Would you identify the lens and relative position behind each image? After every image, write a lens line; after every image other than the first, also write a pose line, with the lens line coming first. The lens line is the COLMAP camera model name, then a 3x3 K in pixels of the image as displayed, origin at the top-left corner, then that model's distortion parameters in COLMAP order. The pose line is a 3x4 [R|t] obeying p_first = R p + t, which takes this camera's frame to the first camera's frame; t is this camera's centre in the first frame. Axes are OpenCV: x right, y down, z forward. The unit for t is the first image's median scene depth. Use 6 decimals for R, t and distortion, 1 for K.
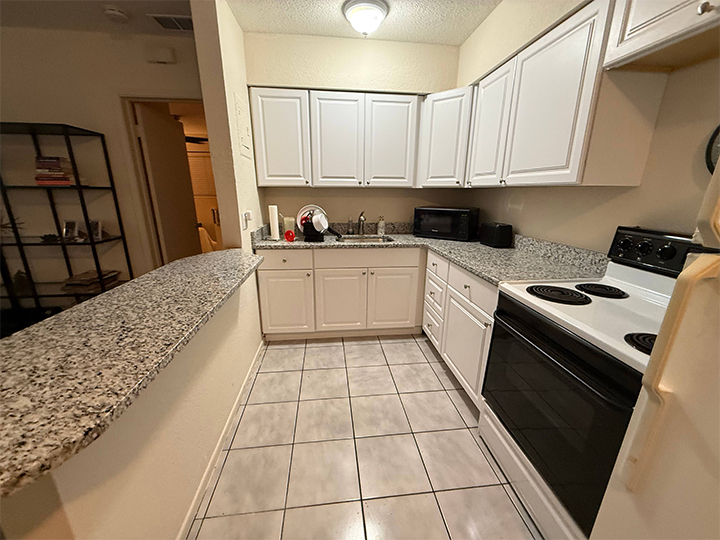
lens RADIAL K [[285.5, 0, 361.6], [0, 285.5, 269.4], [0, 0, 1]] dist [-0.000912, -0.000492]
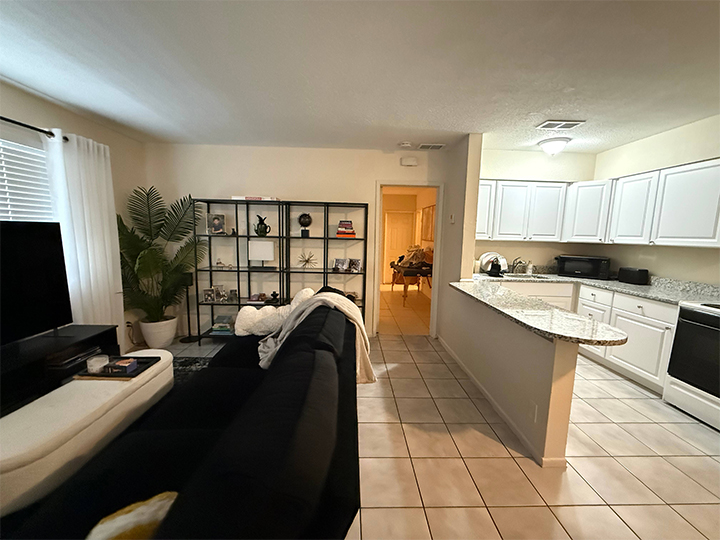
lens RADIAL K [[285.5, 0, 359.0], [0, 285.5, 270.5], [0, 0, 1]] dist [-0.000912, -0.000492]
pose [[0.996468, 0.028297, -0.079058, -0.779583], [-0.038886, 0.989975, -0.135788, 0.098980], [0.074423, 0.138382, 0.987579, -0.519528]]
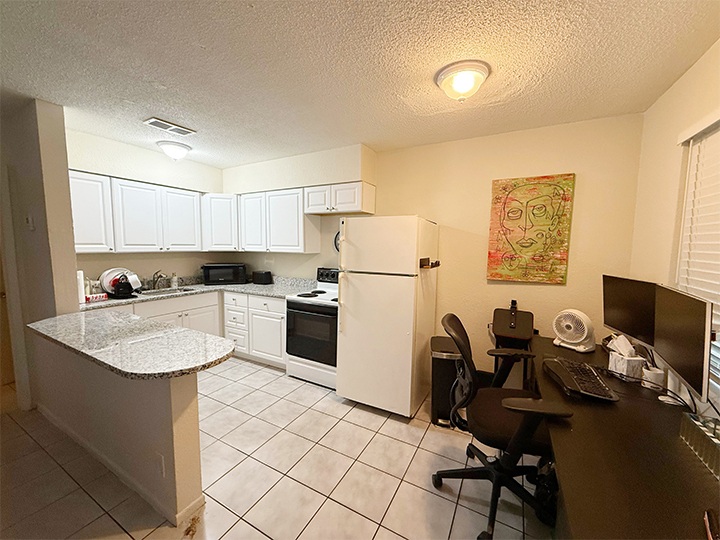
lens RADIAL K [[285.5, 0, 360.1], [0, 285.5, 269.9], [0, 0, 1]] dist [-0.000912, -0.000492]
pose [[0.575162, -0.072004, 0.814864, -0.583093], [0.207910, 0.976276, -0.060483, 0.060047], [-0.791178, 0.204206, 0.576487, -0.468890]]
